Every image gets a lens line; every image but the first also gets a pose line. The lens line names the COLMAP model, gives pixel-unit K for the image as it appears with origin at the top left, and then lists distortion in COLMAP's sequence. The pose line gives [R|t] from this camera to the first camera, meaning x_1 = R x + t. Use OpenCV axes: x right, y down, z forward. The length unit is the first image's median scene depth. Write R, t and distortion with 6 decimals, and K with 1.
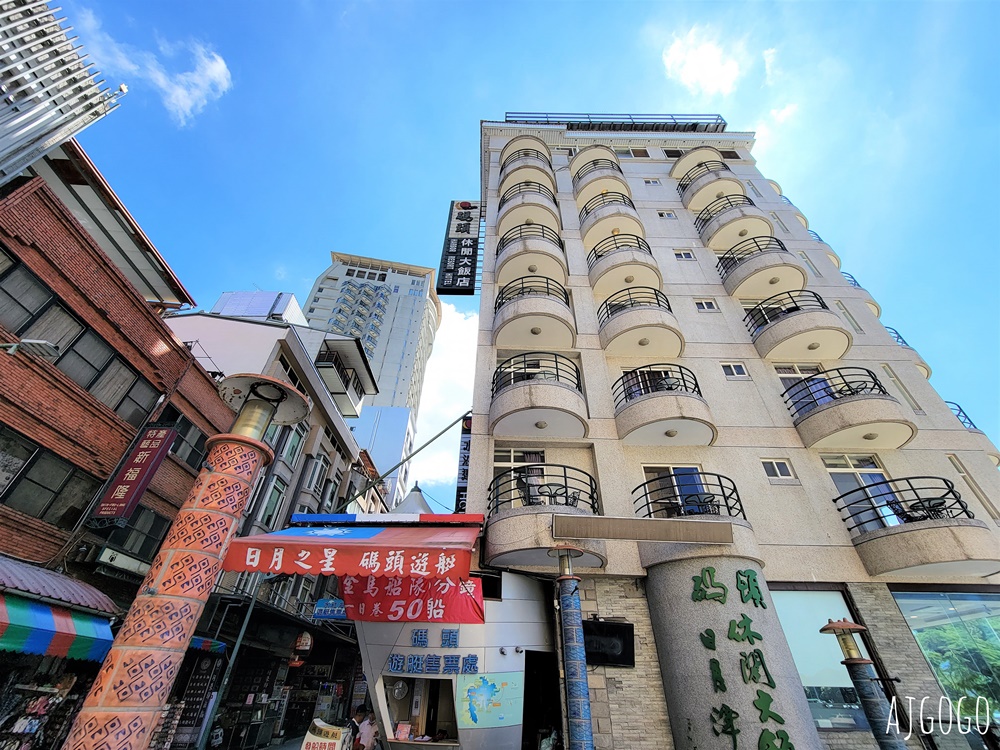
lens RADIAL K [[404.9, 0, 500.0], [0, 404.9, 375.0], [0, 0, 1]] dist [-0.000378, -0.000136]
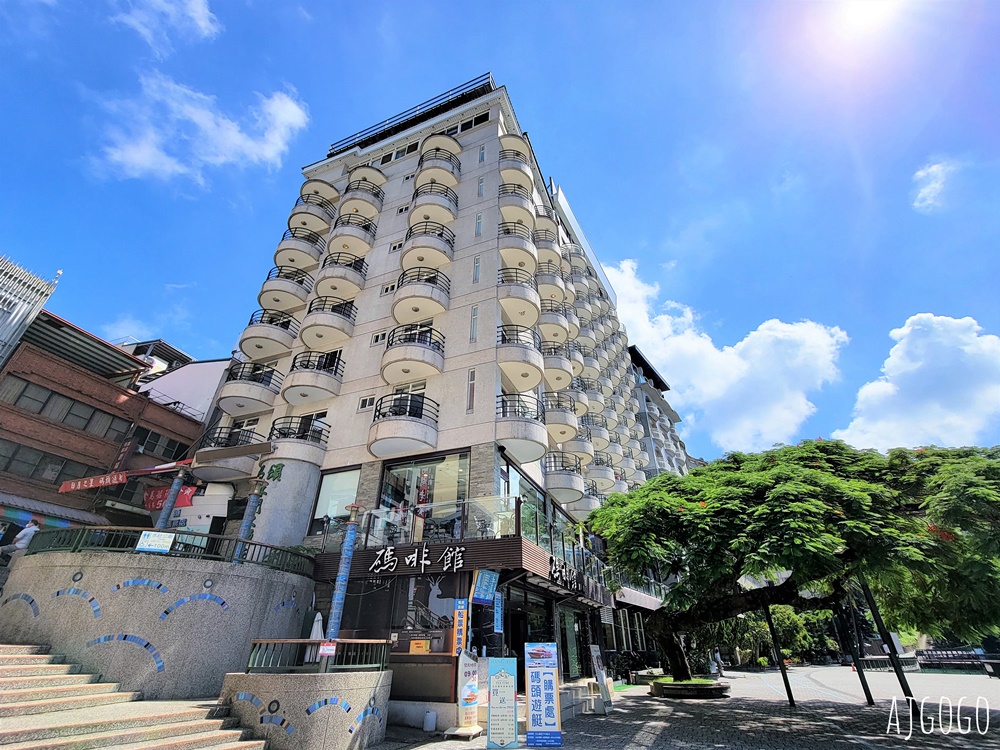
lens RADIAL K [[429.8, 0, 500.0], [0, 429.8, 375.0], [0, 0, 1]] dist [0.002123, 0.000434]
pose [[0.923572, -0.213160, -0.318713, 1.783108], [0.247688, 0.966194, 0.071548, 0.141691], [0.292687, -0.145021, 0.945147, -0.436029]]
